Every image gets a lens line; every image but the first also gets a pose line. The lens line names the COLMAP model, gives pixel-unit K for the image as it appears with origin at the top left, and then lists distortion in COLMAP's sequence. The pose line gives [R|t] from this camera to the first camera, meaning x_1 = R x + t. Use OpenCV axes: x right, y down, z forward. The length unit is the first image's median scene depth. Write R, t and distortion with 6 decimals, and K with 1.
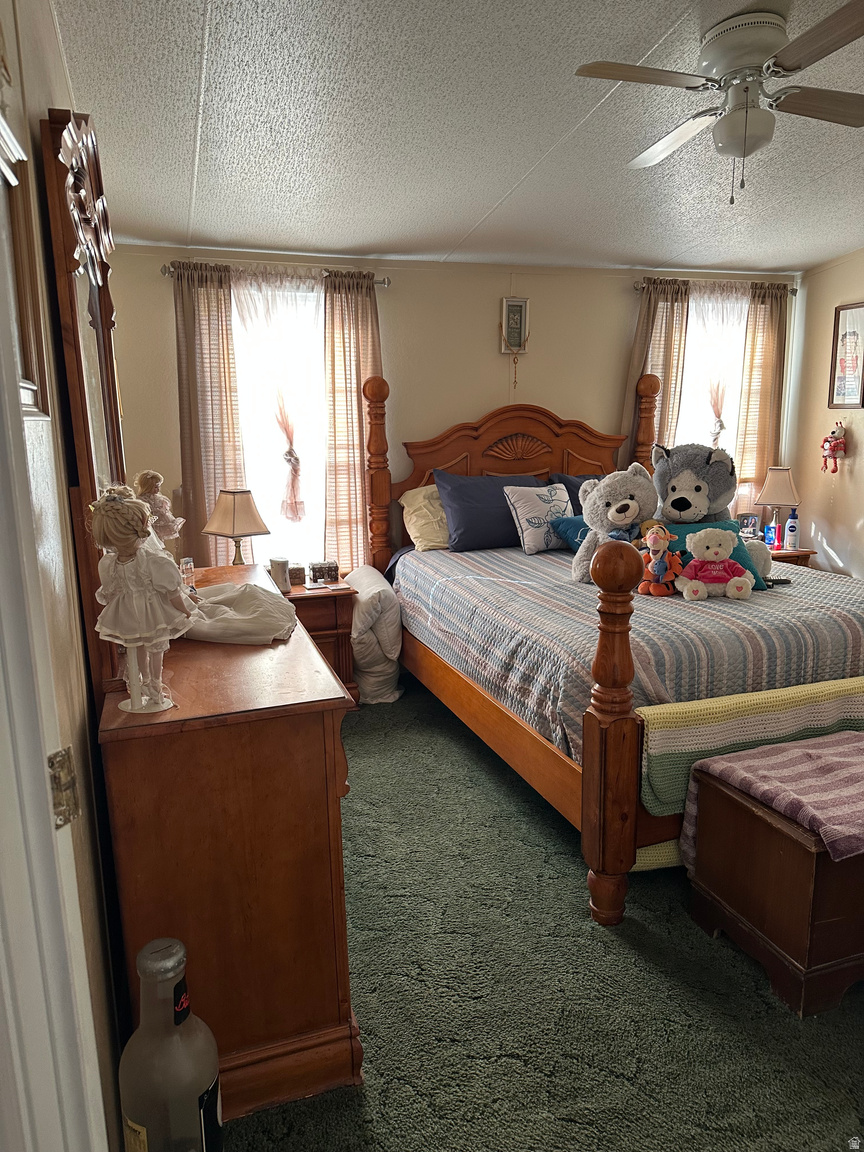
lens RADIAL K [[791.3, 0, 424.6], [0, 791.3, 586.4], [0, 0, 1]] dist [0.141690, -0.246862]
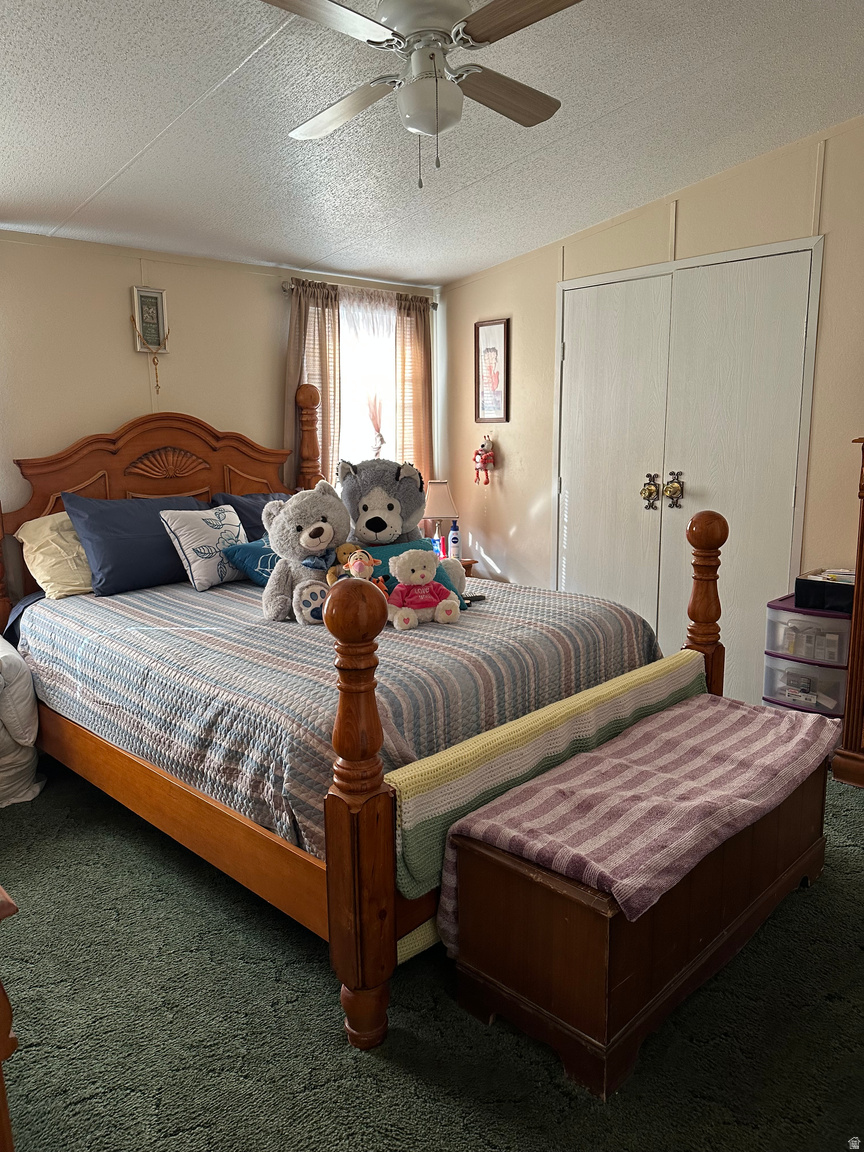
lens RADIAL K [[799.7, 0, 436.5], [0, 799.7, 579.4], [0, 0, 1]] dist [0.175213, -0.360169]
pose [[0.893121, -0.085411, 0.441634, -0.026477], [0.097693, 0.995204, -0.005097, -0.028307], [-0.439081, 0.047697, 0.897181, 0.150797]]
